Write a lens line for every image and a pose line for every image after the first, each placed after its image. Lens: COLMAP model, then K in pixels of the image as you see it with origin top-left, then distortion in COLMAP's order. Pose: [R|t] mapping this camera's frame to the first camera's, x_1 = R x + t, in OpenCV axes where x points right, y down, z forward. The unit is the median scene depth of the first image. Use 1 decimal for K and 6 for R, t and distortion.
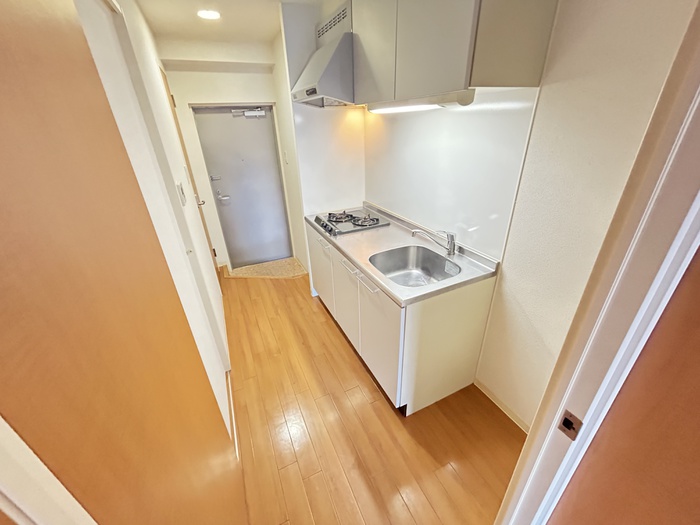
lens RADIAL K [[285.5, 0, 350.0], [0, 285.5, 262.5], [0, 0, 1]] dist [0.001292, 0.000107]
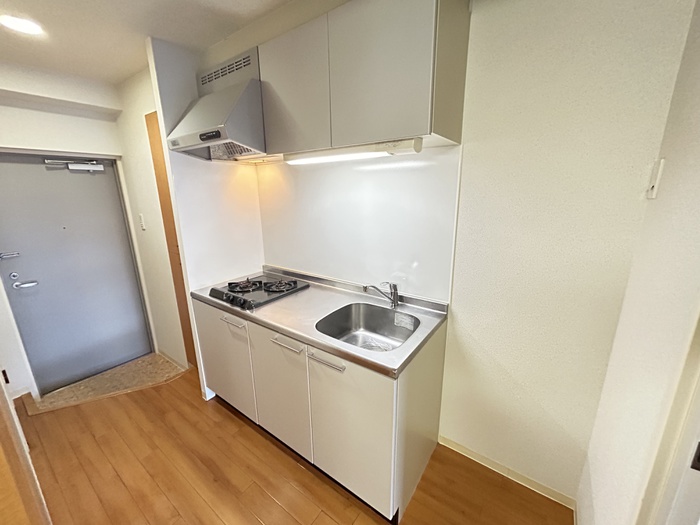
lens RADIAL K [[285.5, 0, 350.0], [0, 285.5, 262.5], [0, 0, 1]] dist [0.001292, 0.000107]
pose [[0.872559, -0.095634, 0.479056, -0.160830], [0.201619, 0.963733, -0.174840, -0.023194], [-0.444961, 0.249145, 0.860196, 0.165233]]
